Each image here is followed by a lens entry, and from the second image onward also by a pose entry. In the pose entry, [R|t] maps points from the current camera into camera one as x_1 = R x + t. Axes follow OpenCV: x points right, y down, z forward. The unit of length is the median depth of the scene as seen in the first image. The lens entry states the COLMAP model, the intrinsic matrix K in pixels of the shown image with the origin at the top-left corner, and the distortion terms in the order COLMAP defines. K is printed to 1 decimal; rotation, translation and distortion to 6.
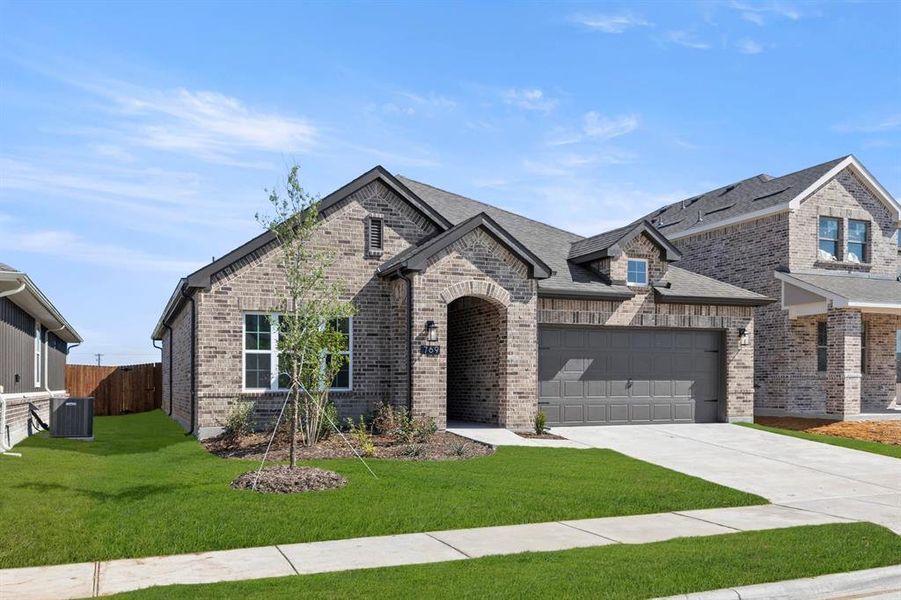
lens RADIAL K [[384.0, 0, 450.5], [0, 384.0, 319.0], [0, 0, 1]] dist [0.000899, 0.000116]
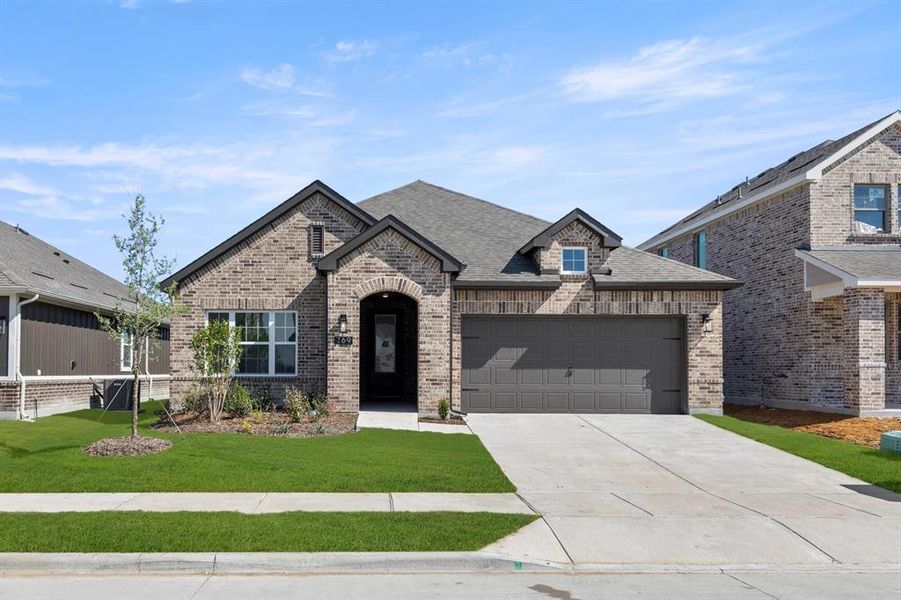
lens RADIAL K [[360.8, 0, 449.0], [0, 360.8, 305.5], [0, 0, 1]] dist [0.000333, 0.000066]
pose [[0.981531, -0.027378, -0.189333, 0.356818], [0.024879, 0.999569, -0.015560, 0.002041], [0.189678, 0.010562, 0.981790, 0.017672]]
